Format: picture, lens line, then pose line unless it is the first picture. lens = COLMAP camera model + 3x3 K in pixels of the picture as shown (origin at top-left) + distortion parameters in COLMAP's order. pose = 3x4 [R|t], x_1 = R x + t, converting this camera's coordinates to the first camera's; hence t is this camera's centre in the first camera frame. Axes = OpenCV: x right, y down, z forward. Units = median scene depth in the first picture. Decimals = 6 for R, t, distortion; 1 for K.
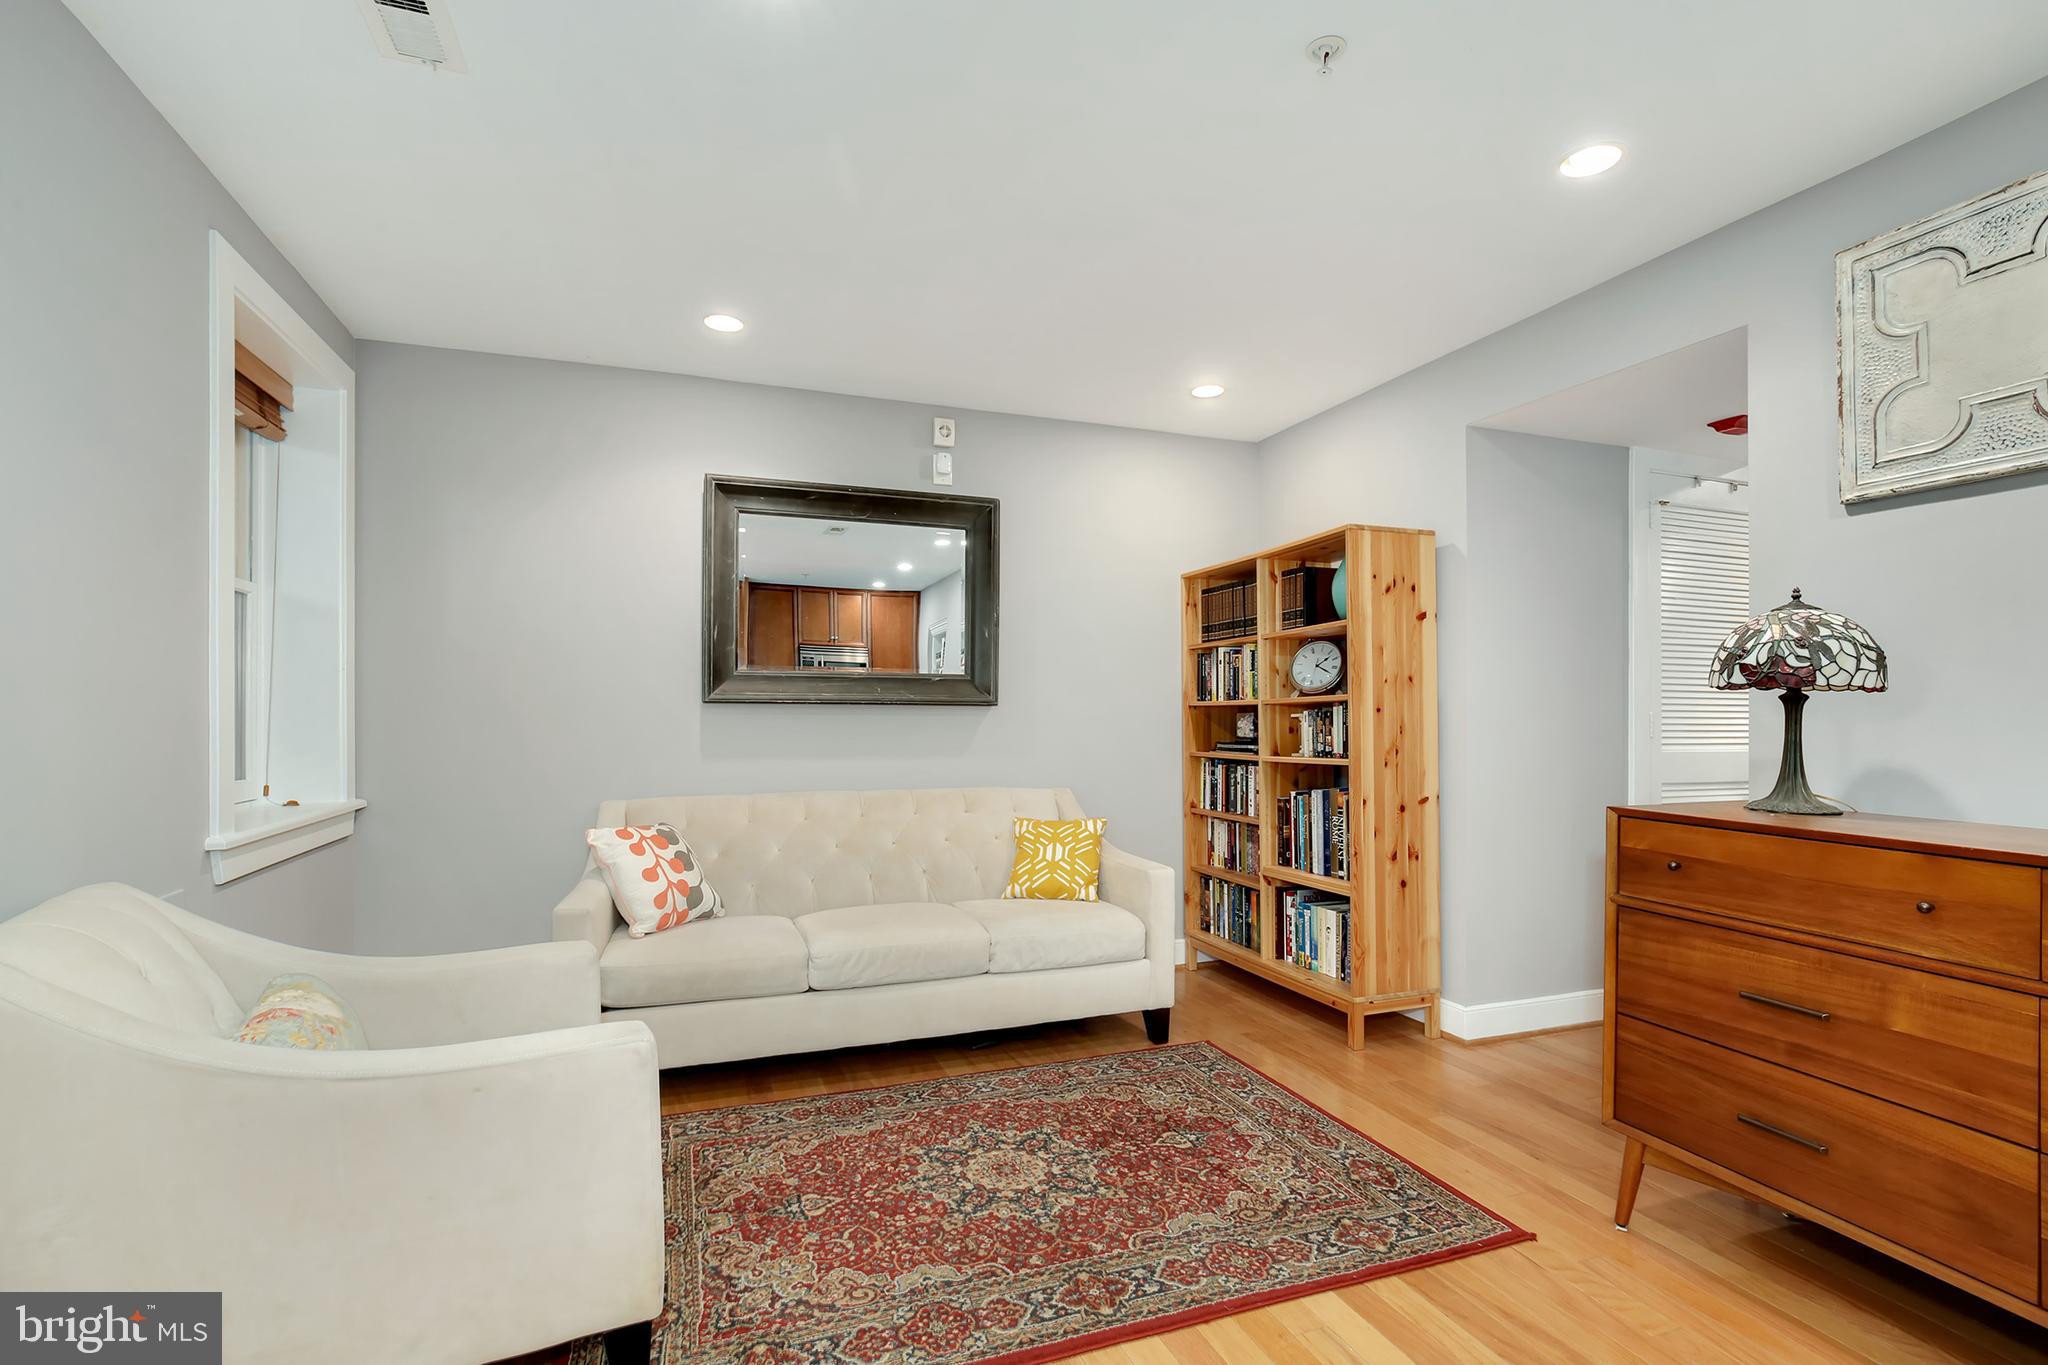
lens RADIAL K [[946.9, 0, 1020.7], [0, 946.9, 703.3], [0, 0, 1]] dist [-0.015274, 0.006955]
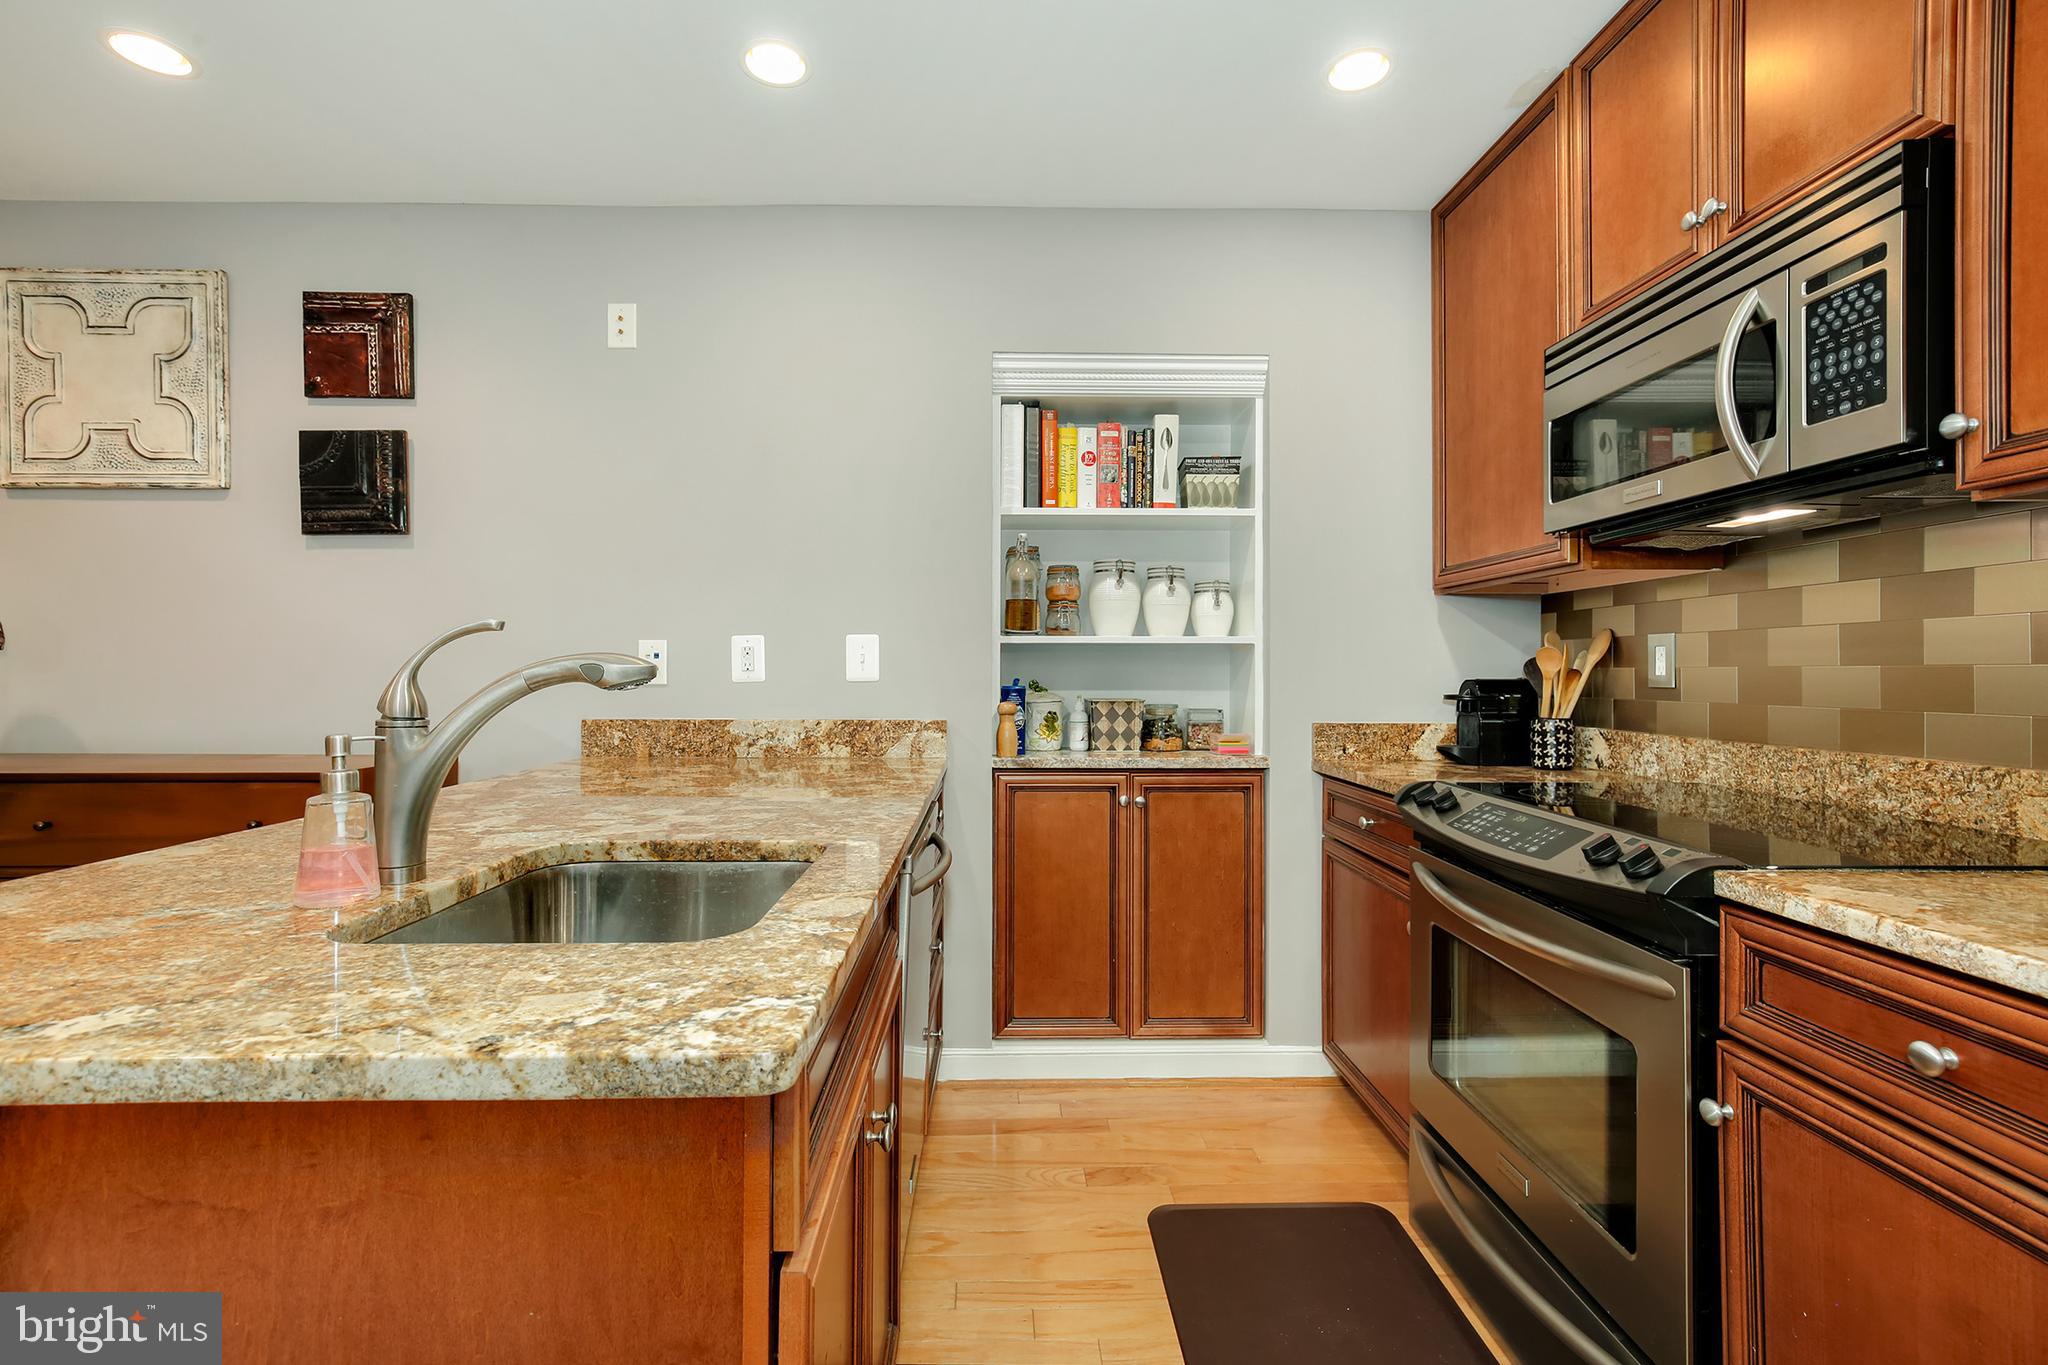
lens RADIAL K [[921.6, 0, 1014.1], [0, 921.6, 664.4], [0, 0, 1]] dist [-0.009499, 0.009270]
pose [[0.327552, 0.006984, 0.944807, 0.151397], [-0.008534, 0.999954, -0.004433, 0.000053], [-0.944794, -0.006611, 0.327597, -0.395584]]
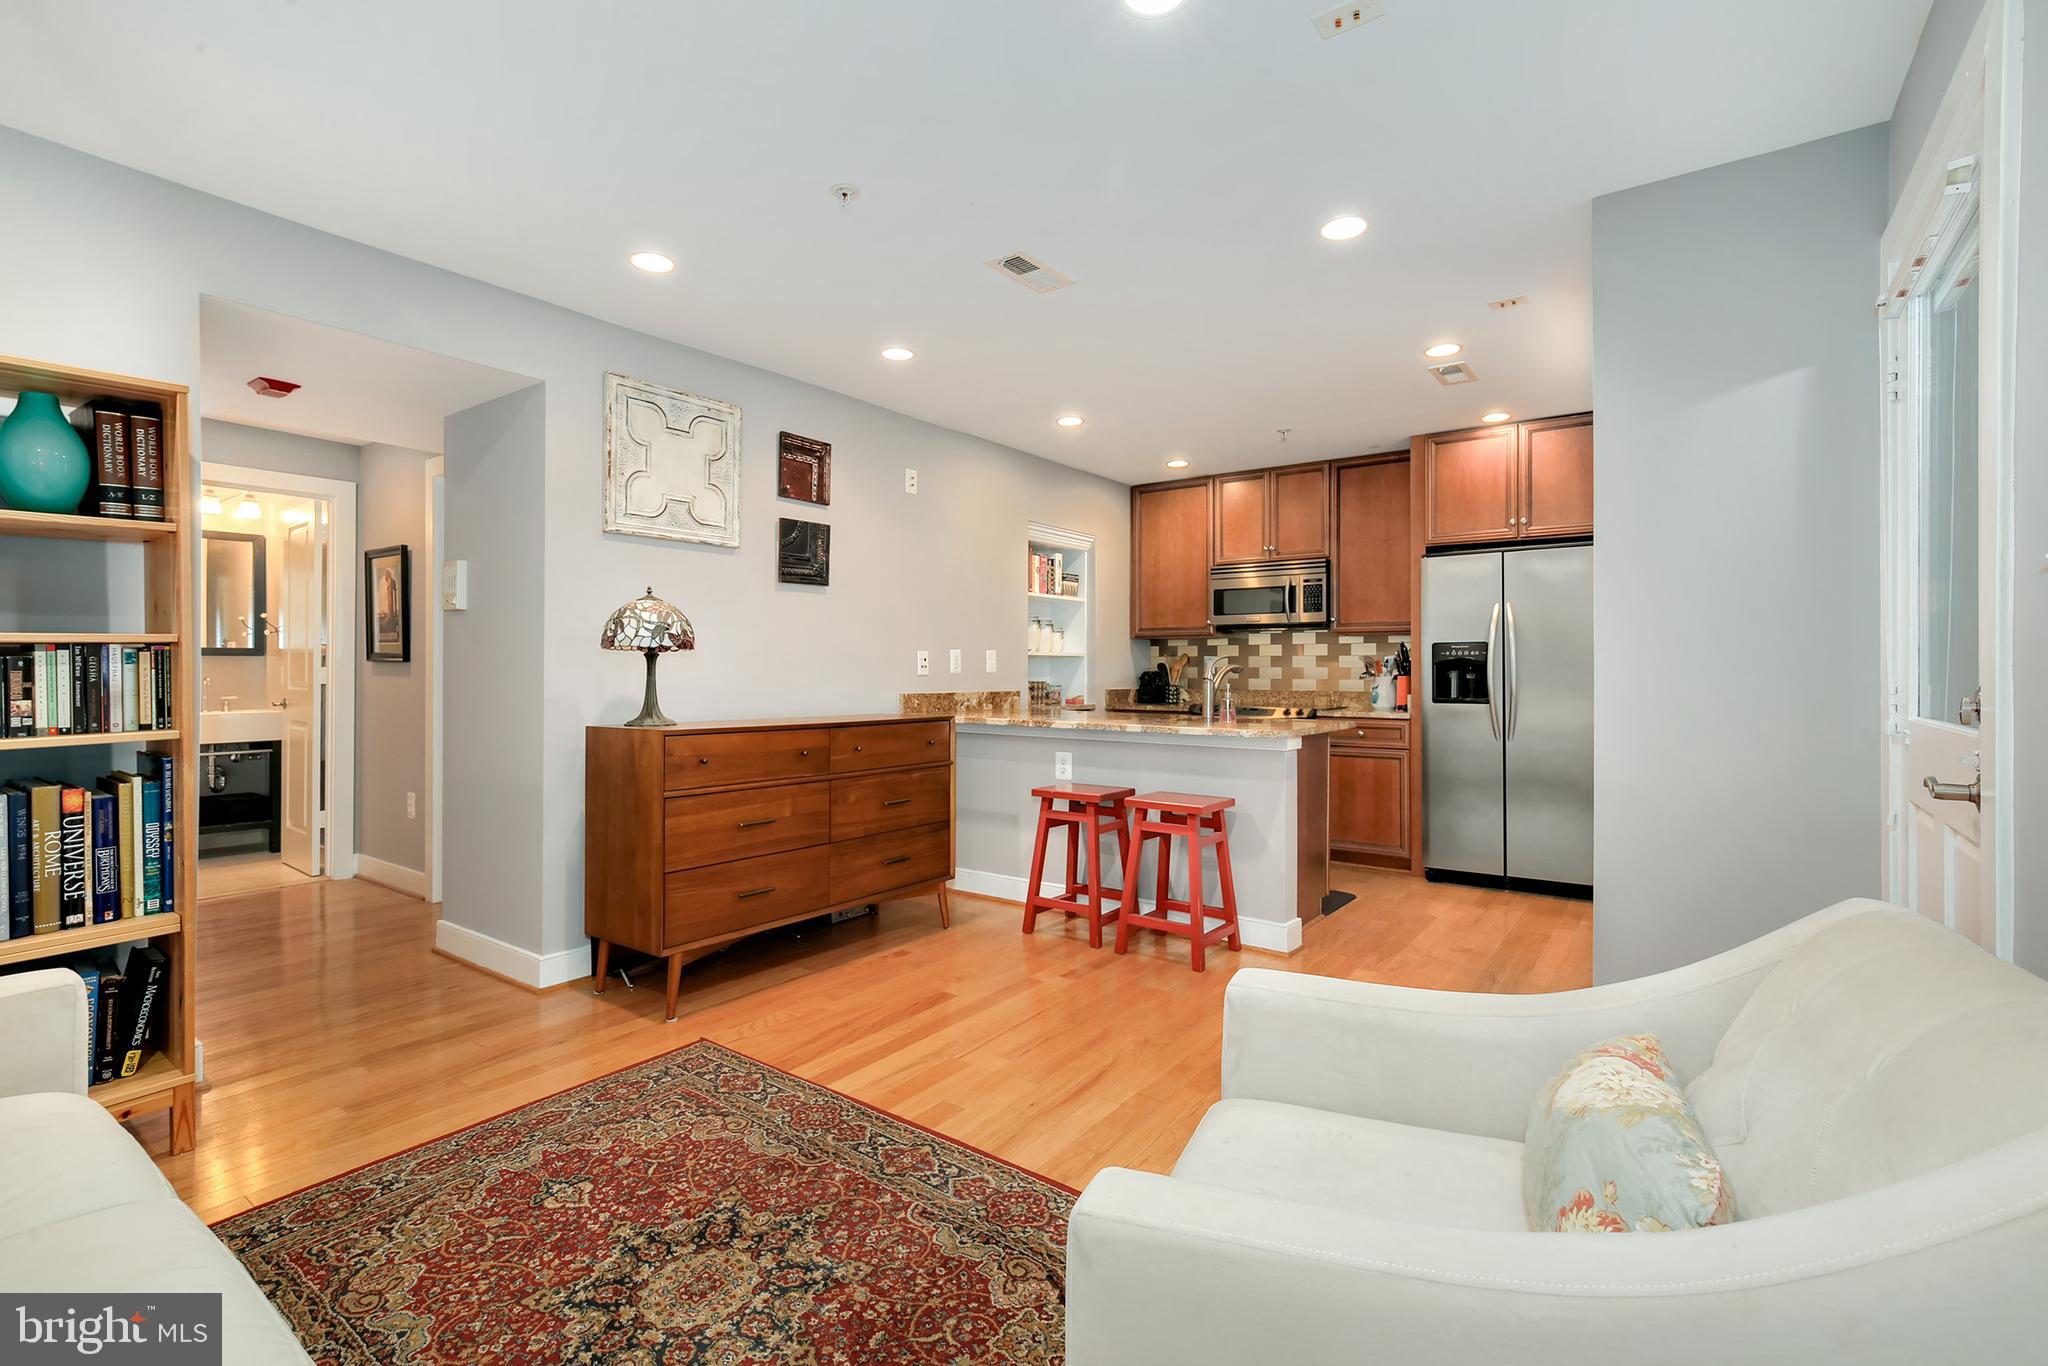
lens RADIAL K [[921.6, 0, 1014.1], [0, 921.6, 664.9], [0, 0, 1]] dist [-0.009499, 0.009270]
pose [[-0.546478, 0.001236, 0.837473, -0.567335], [-0.010494, 0.999910, -0.008324, 0.011911], [-0.837408, -0.013338, -0.546416, 0.908303]]
